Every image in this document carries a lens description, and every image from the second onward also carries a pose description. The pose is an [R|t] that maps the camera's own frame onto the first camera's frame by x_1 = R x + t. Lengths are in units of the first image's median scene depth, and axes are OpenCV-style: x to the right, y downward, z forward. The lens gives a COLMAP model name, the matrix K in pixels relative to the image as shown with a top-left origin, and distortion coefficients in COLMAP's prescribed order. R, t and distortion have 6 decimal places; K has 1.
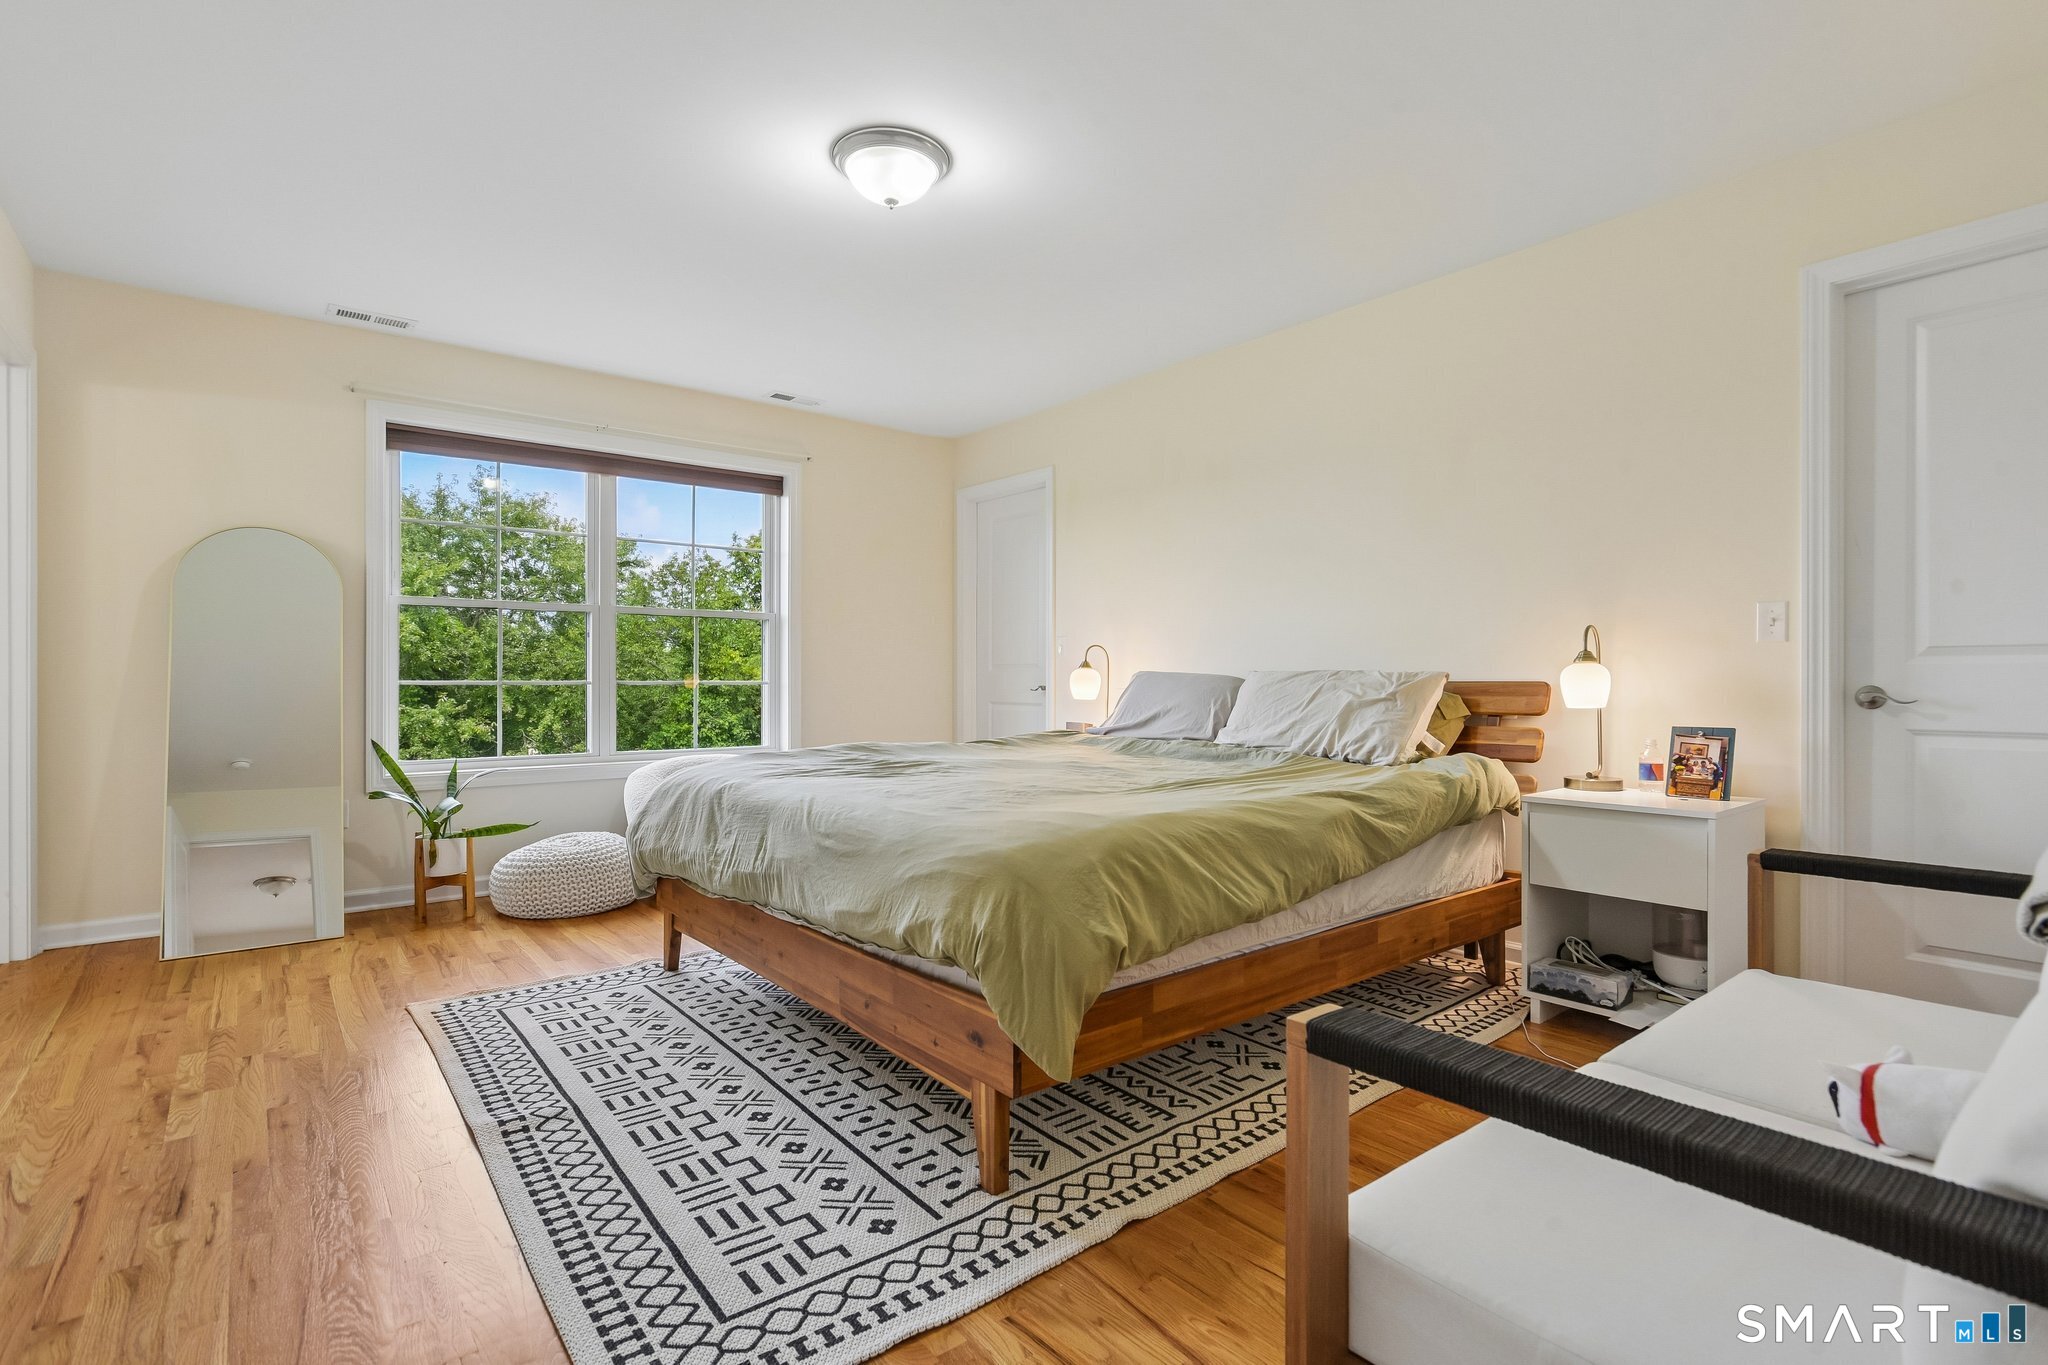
lens RADIAL K [[980.9, 0, 1029.6], [0, 980.9, 673.1], [0, 0, 1]] dist [-0.003839, 0.001437]
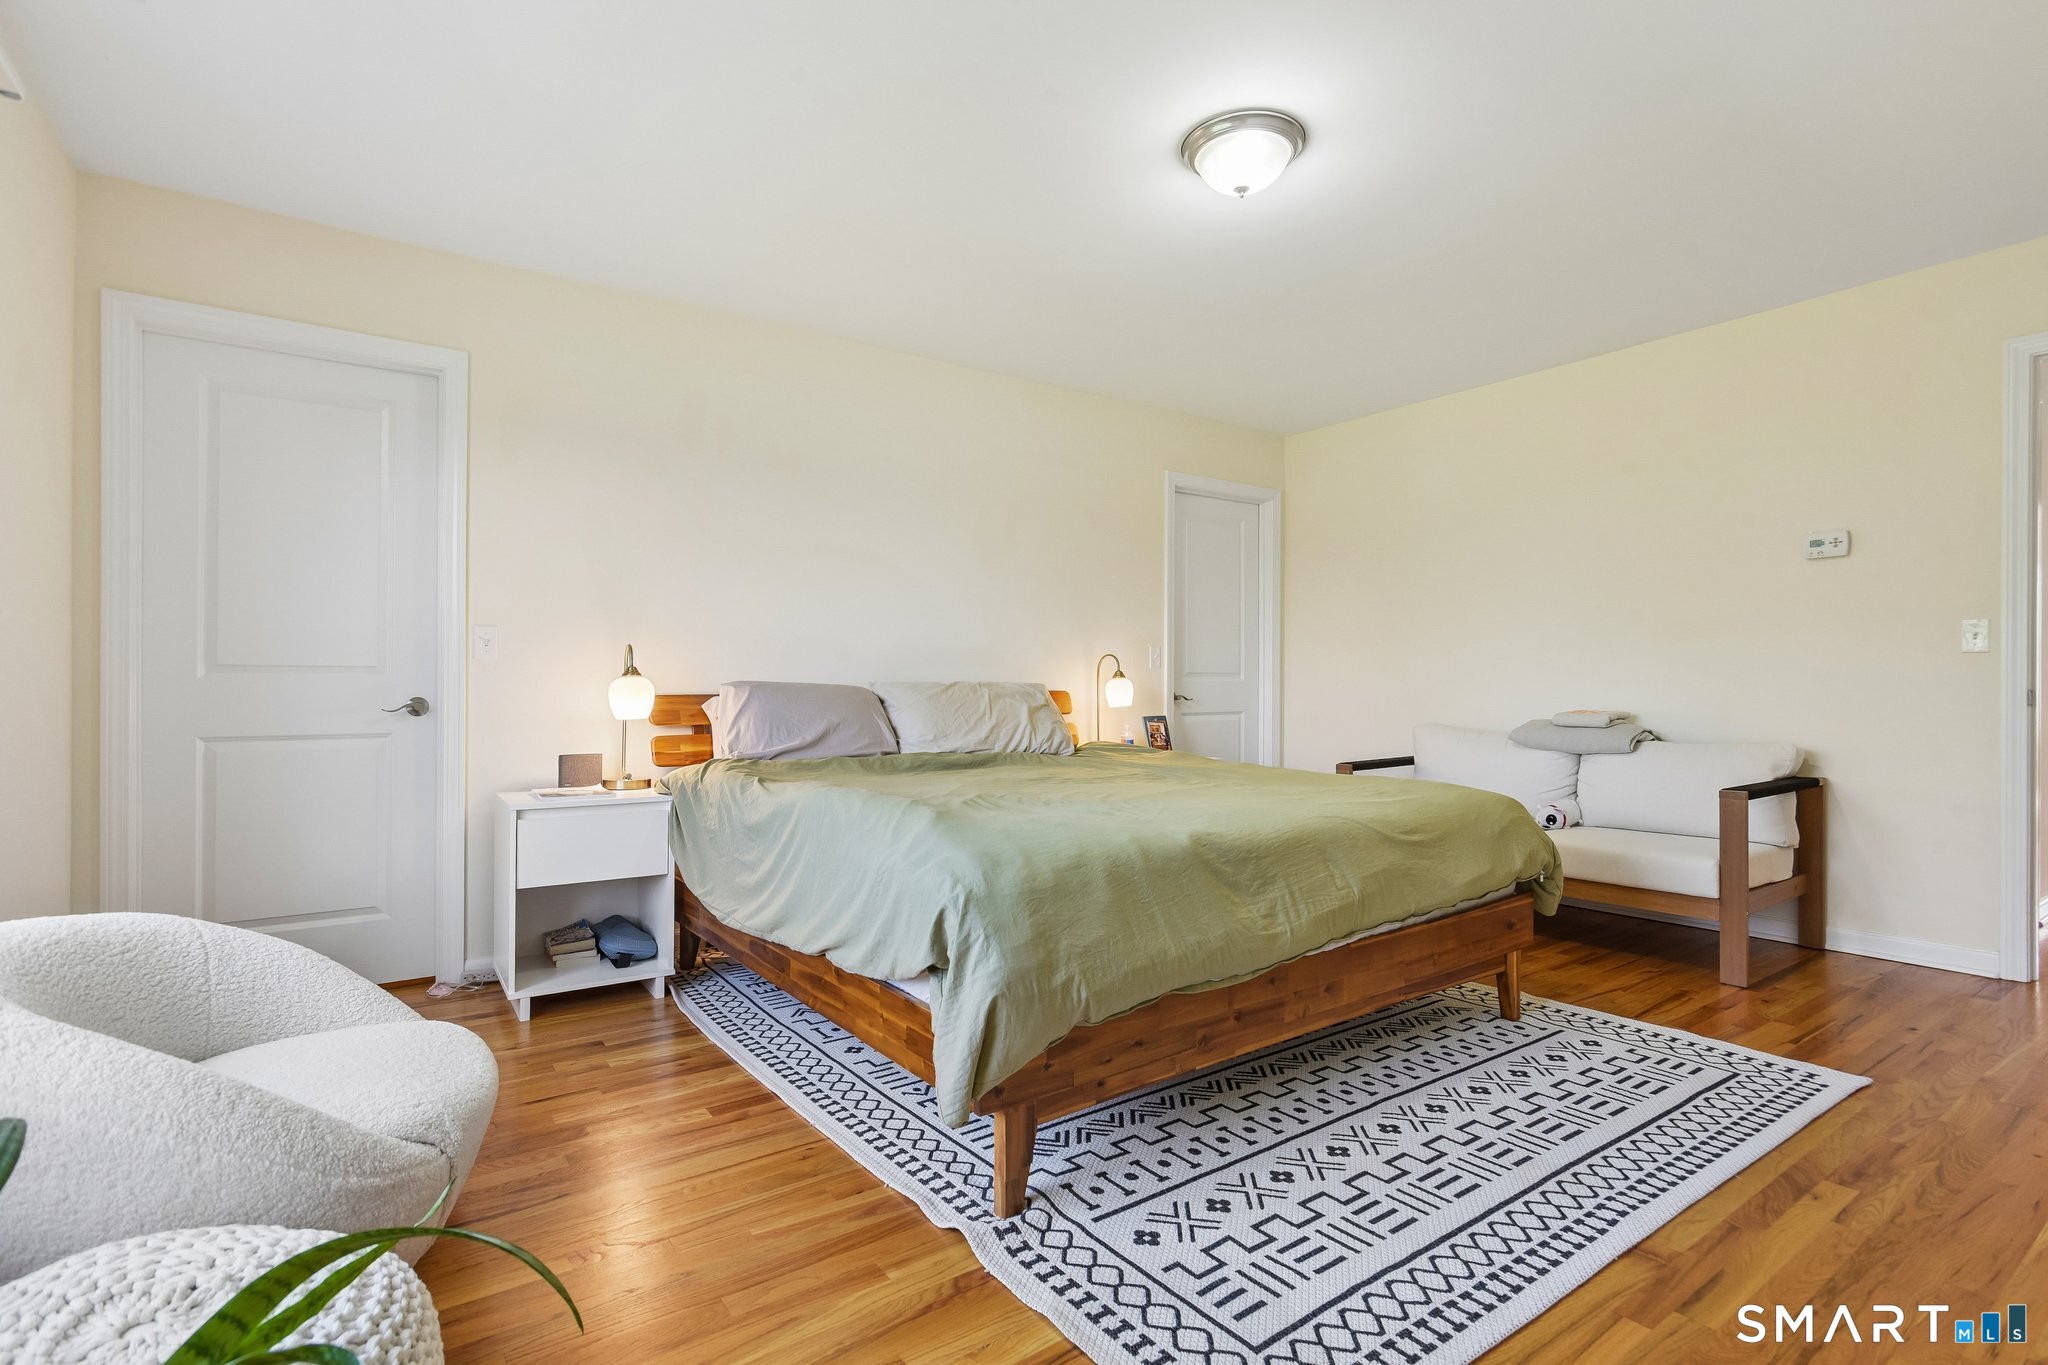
lens RADIAL K [[980.9, 0, 1028.7], [0, 980.9, 694.8], [0, 0, 1]] dist [-0.003839, 0.001437]
pose [[0.050952, -0.005212, 0.998687, -1.224398], [0.000327, 0.999986, 0.005202, 0.009031], [-0.998701, 0.000061, 0.050953, 1.280471]]
